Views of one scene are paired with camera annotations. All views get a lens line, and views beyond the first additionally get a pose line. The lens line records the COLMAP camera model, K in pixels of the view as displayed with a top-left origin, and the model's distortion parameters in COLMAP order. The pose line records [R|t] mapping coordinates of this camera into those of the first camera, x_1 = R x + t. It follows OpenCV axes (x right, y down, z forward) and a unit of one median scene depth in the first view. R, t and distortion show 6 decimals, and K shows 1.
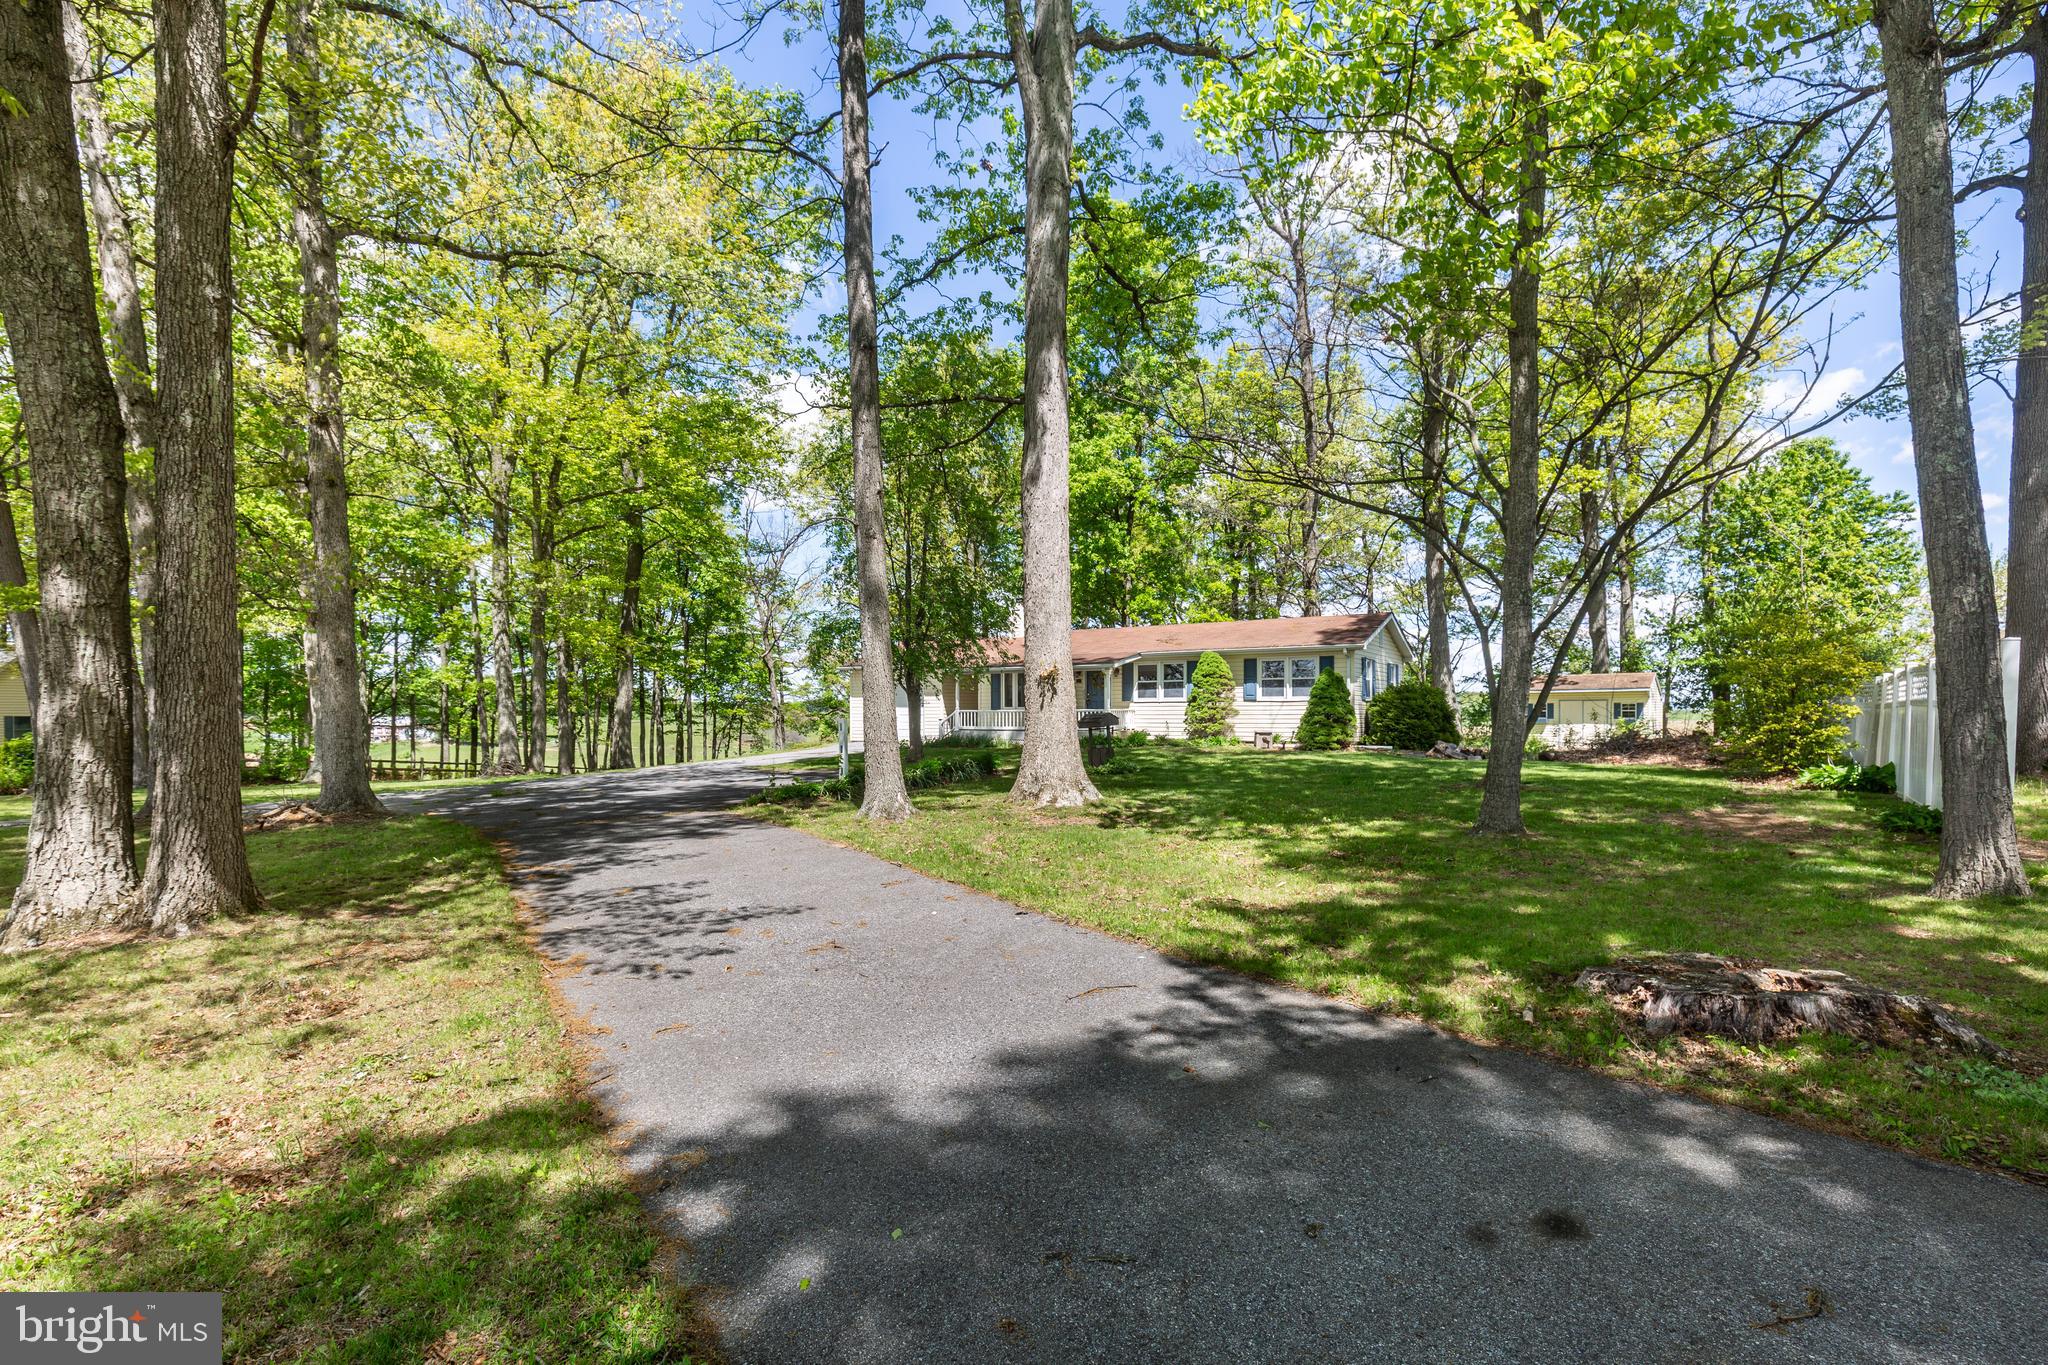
lens RADIAL K [[948.4, 0, 1019.1], [0, 948.4, 716.6], [0, 0, 1]] dist [0.027693, 0.000024]
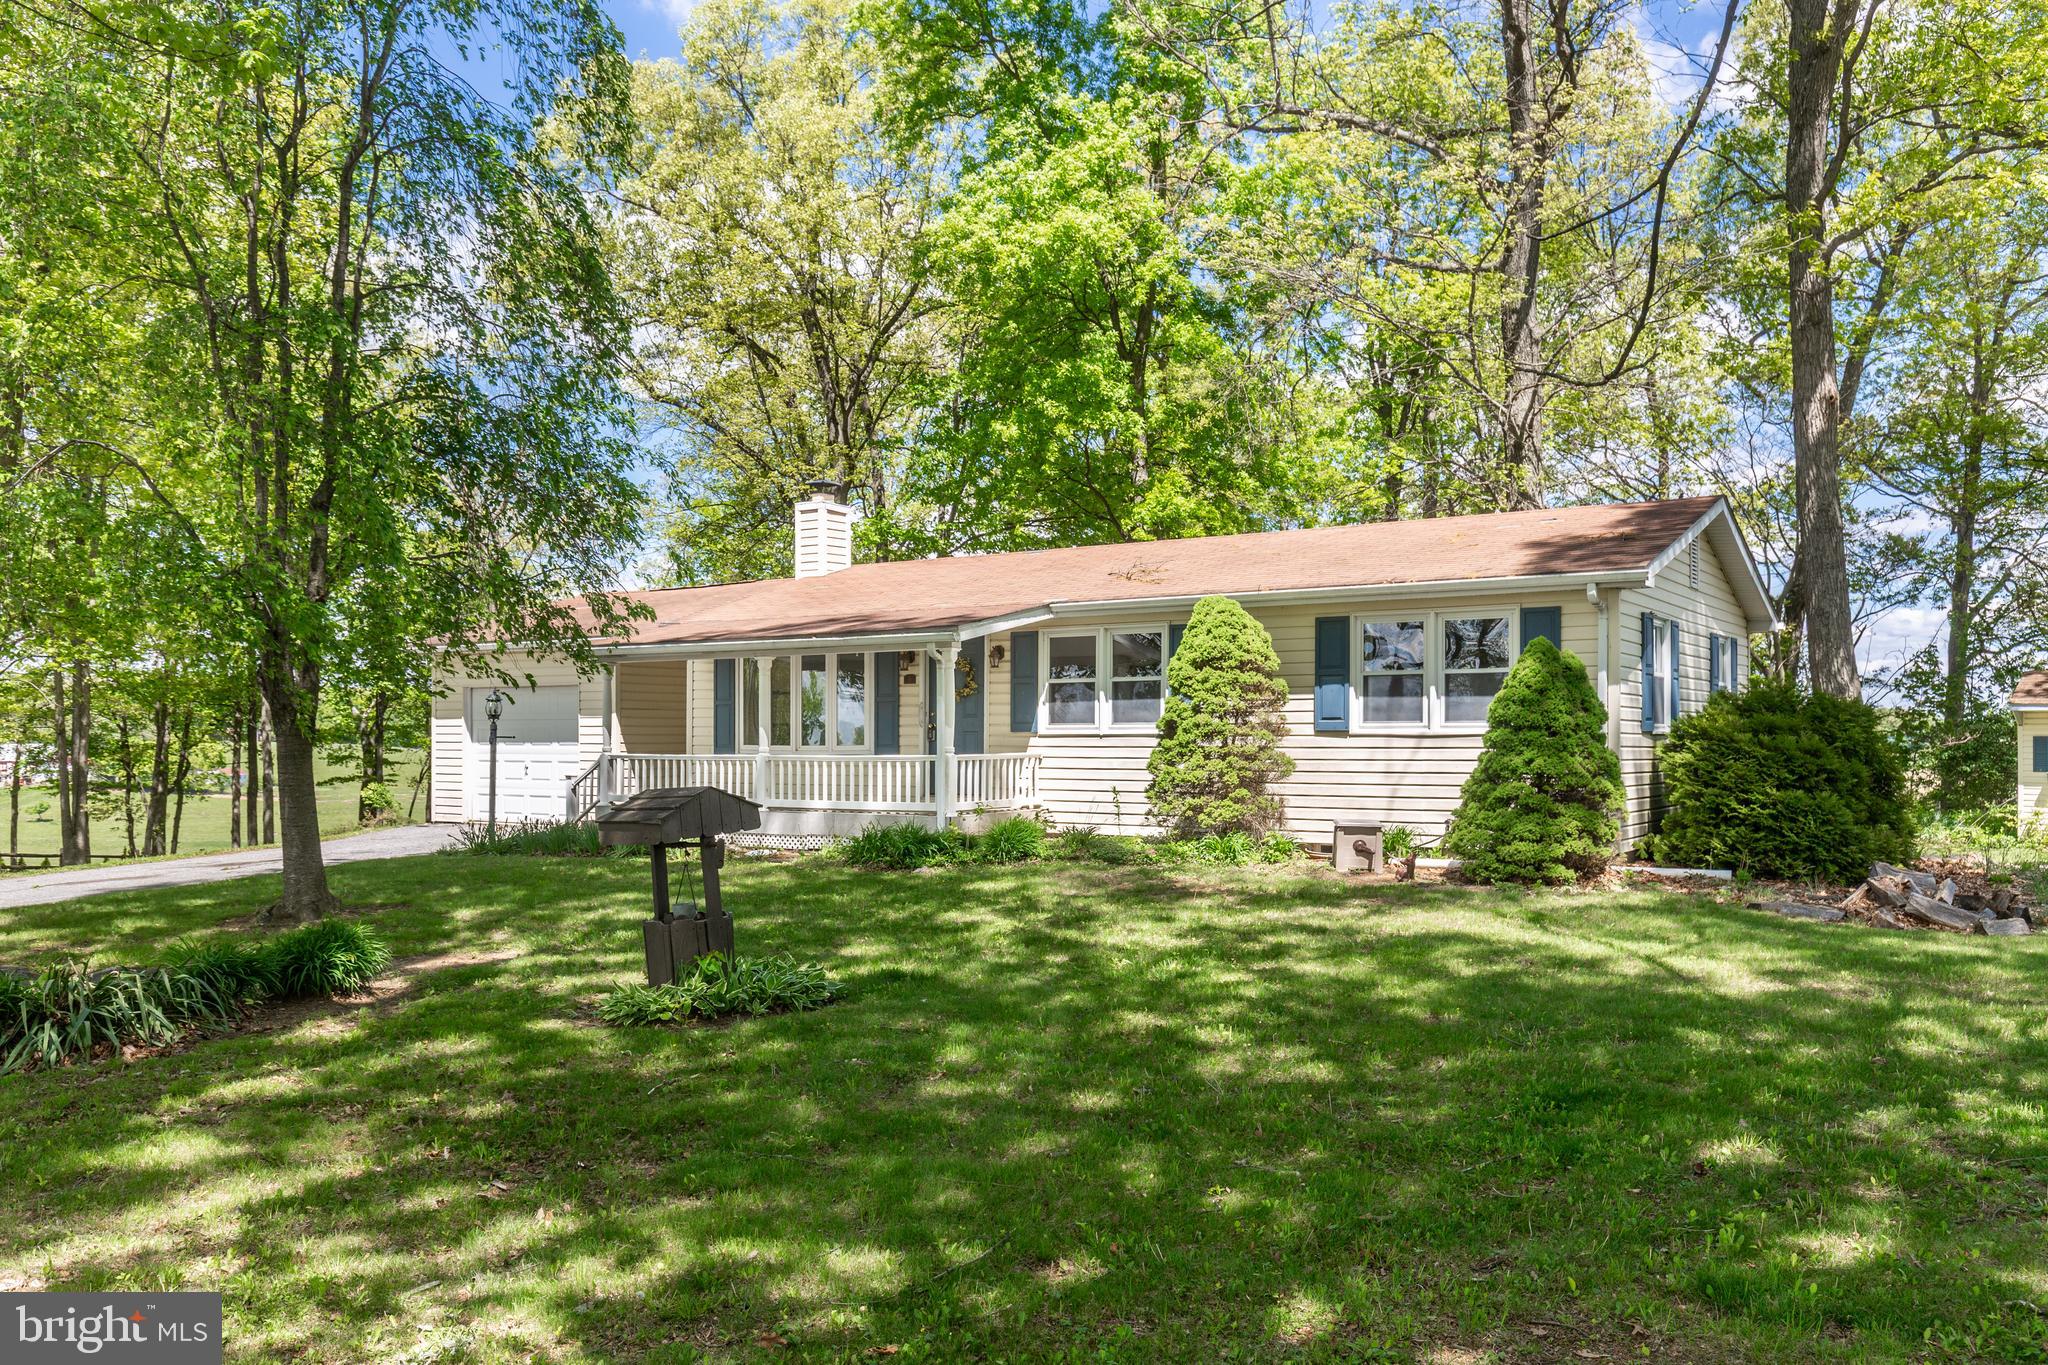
lens RADIAL K [[1598.8, 0, 1020.9], [0, 1598.8, 719.5], [0, 0, 1]] dist [0.001198, 0.001904]
pose [[0.999494, 0.001681, -0.031757, 0.136764], [-0.002203, 0.999863, -0.016396, -0.011199], [0.031725, 0.016458, 0.999361, 0.368593]]
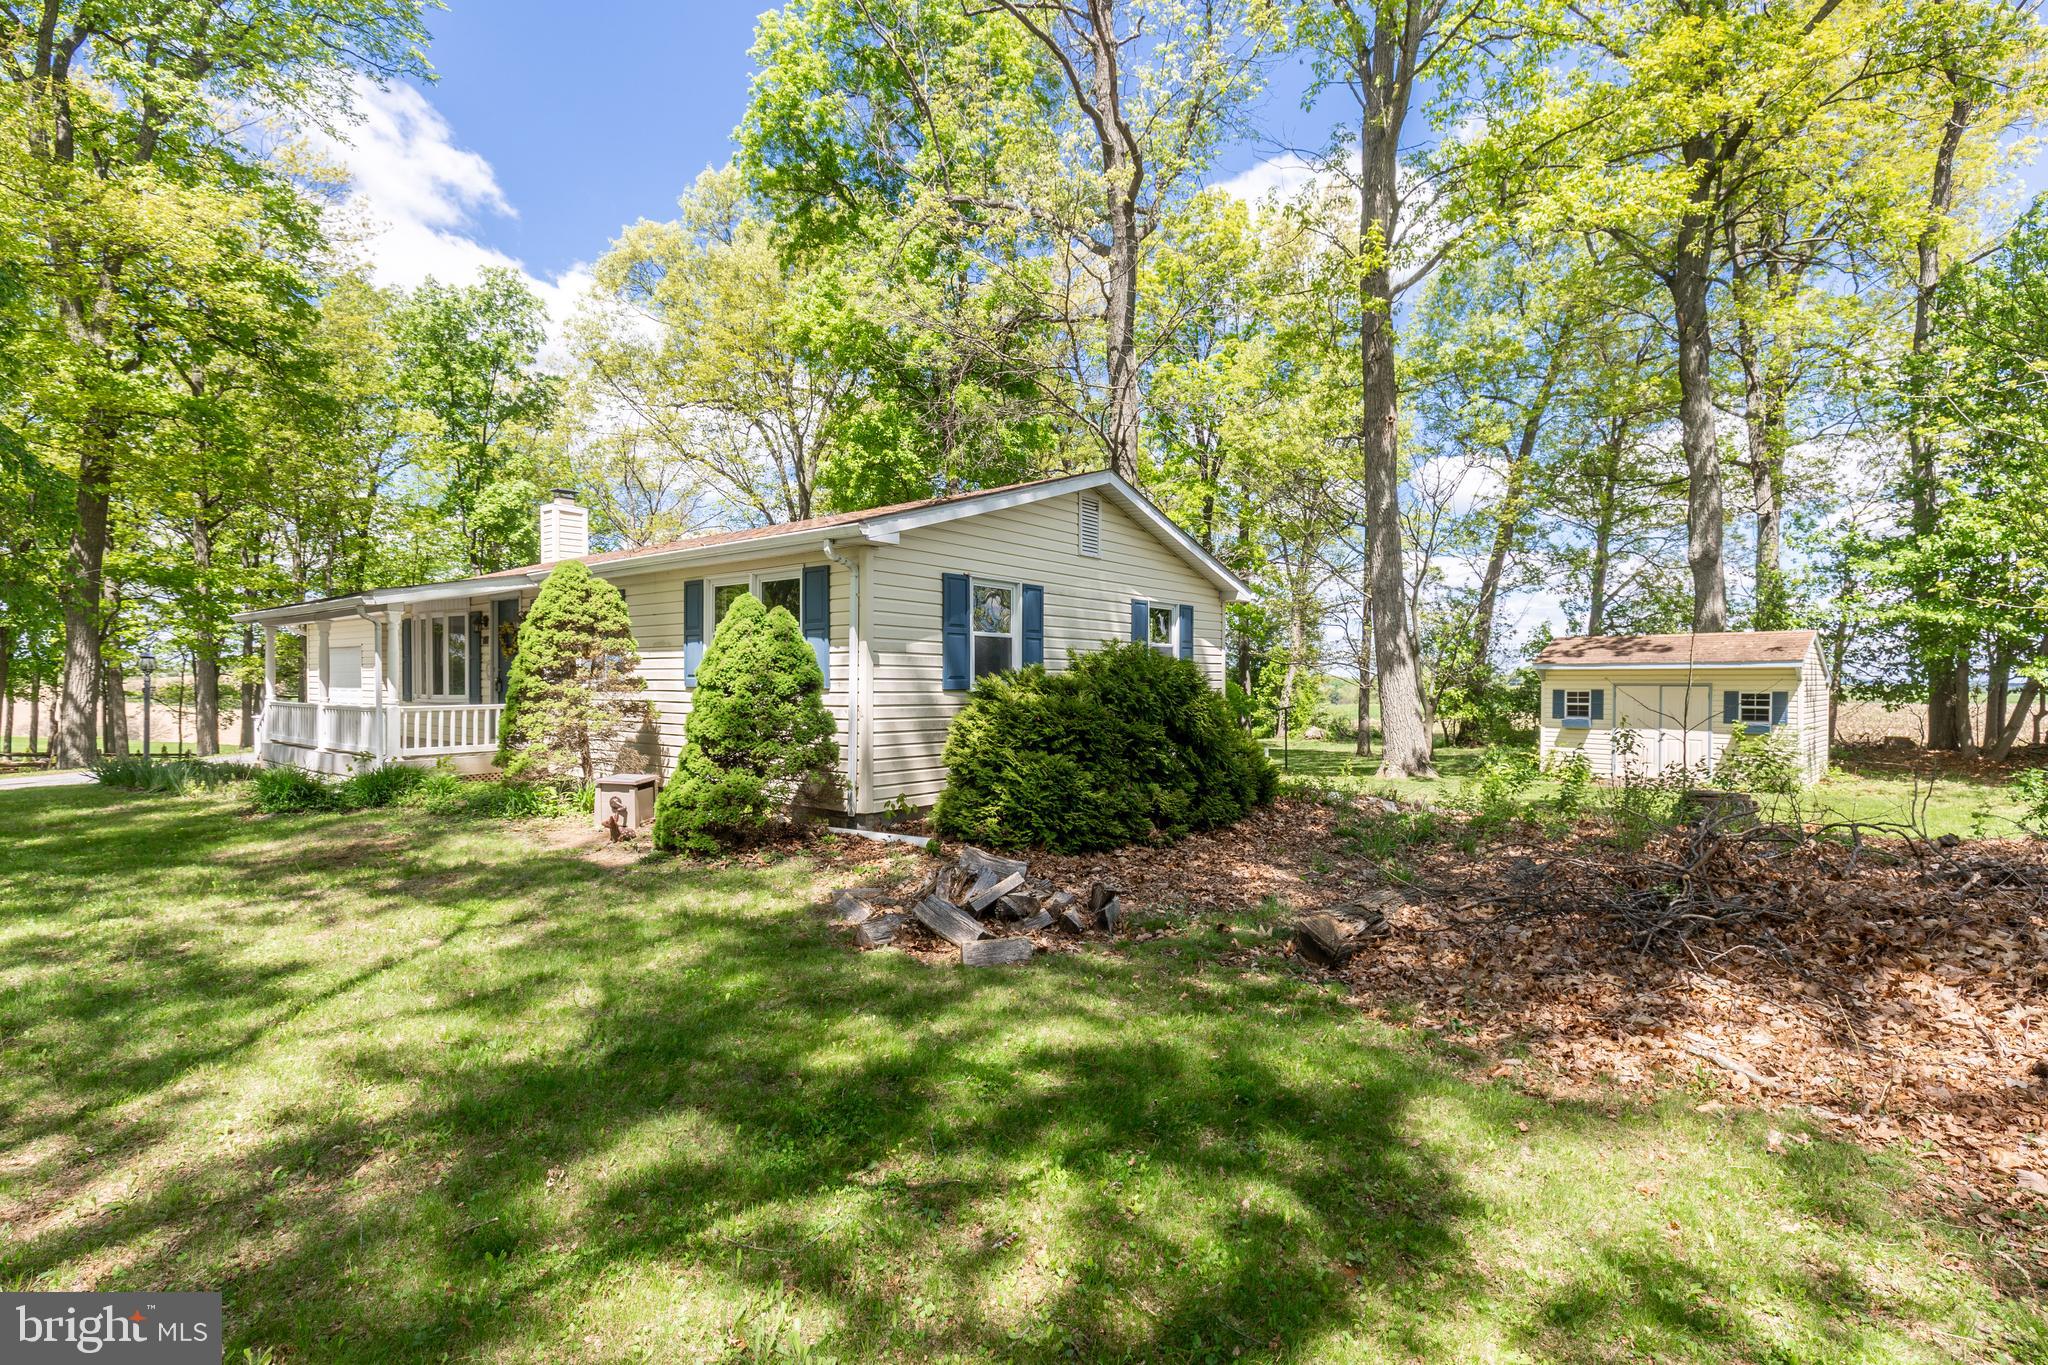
lens RADIAL K [[949.3, 0, 1024.0], [0, 949.3, 682.5], [0, 0, 1]] dist [0.001970, -0.000146]
pose [[0.993854, 0.007435, -0.110451, 0.398025], [-0.007780, 0.999966, -0.002694, -0.018625], [0.110427, 0.003537, 0.993878, 0.596940]]
